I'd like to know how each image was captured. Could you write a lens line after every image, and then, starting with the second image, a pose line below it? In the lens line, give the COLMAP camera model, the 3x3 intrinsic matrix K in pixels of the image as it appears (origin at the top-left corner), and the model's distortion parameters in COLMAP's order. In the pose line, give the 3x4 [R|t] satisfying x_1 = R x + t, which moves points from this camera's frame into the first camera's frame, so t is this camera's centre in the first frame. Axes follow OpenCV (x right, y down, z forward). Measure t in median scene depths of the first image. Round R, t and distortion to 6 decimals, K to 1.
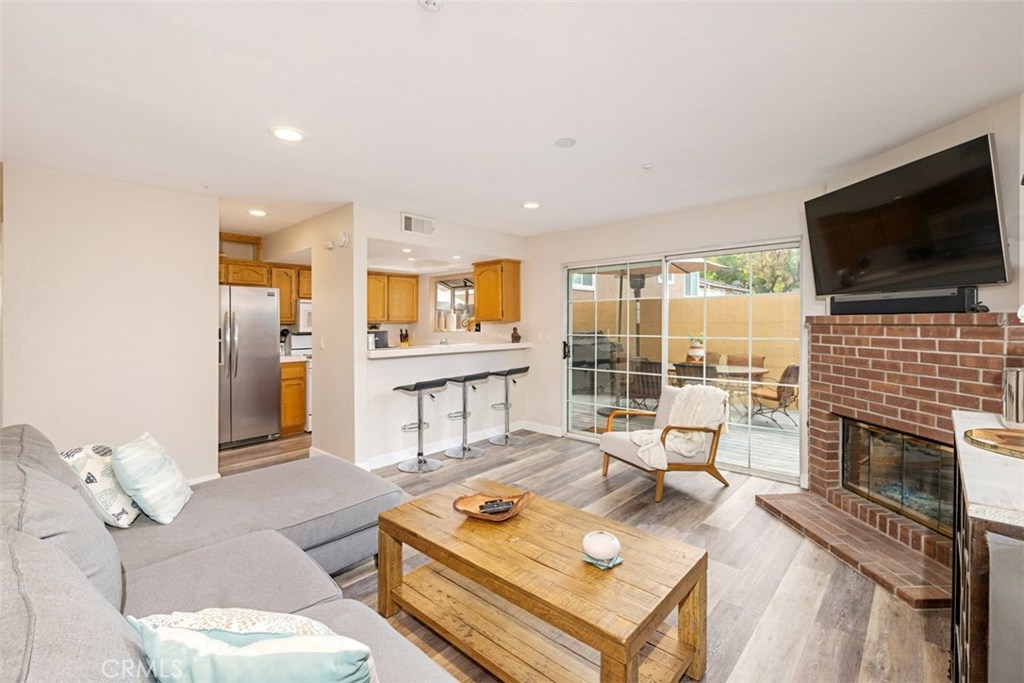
lens RADIAL K [[451.0, 0, 513.6], [0, 451.0, 336.0], [0, 0, 1]] dist [0.000167, -0.000006]
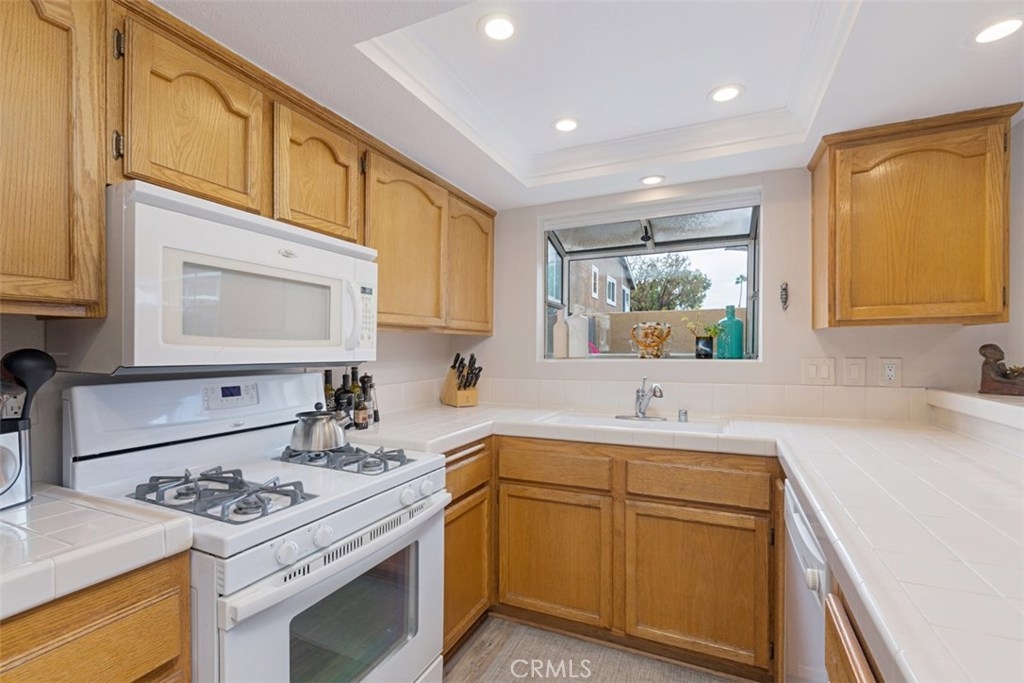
lens RADIAL K [[445.3, 0, 515.5], [0, 445.3, 360.6], [0, 0, 1]] dist [-0.000605, -0.000268]
pose [[0.948976, -0.004754, 0.315312, -0.388933], [0.006598, 0.999967, -0.004780, -0.009002], [-0.315279, 0.006617, 0.948976, 0.791909]]
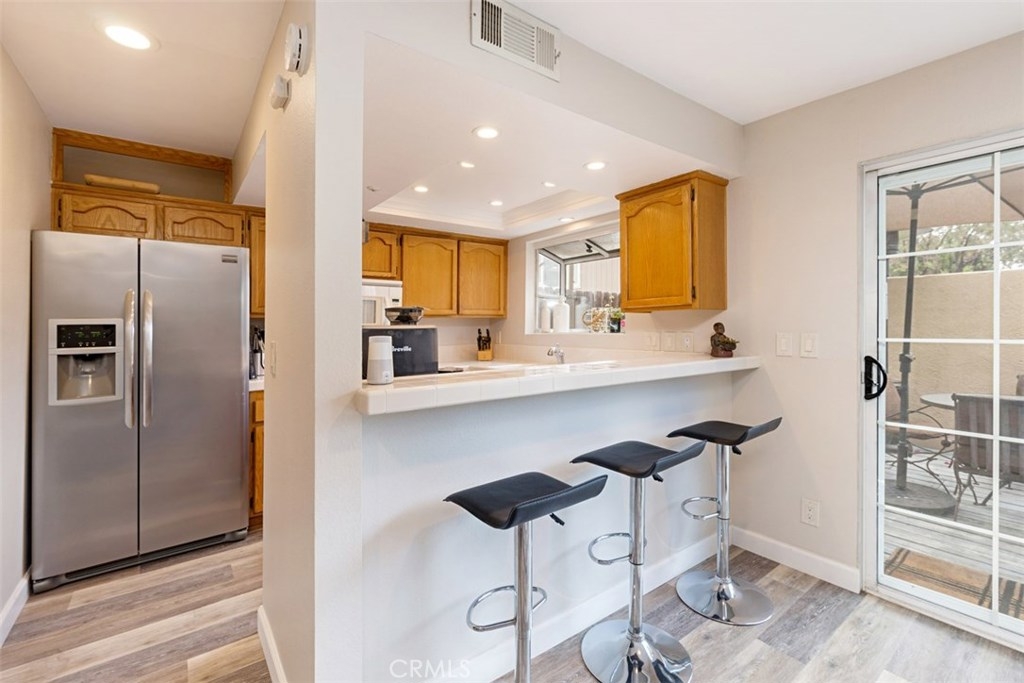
lens RADIAL K [[451.0, 0, 513.6], [0, 451.0, 336.0], [0, 0, 1]] dist [0.000167, -0.000006]
pose [[0.983758, 0.002019, -0.179491, -0.115756], [-0.003609, 0.999957, -0.008533, -0.000921], [0.179466, 0.009042, 0.983723, 0.499997]]
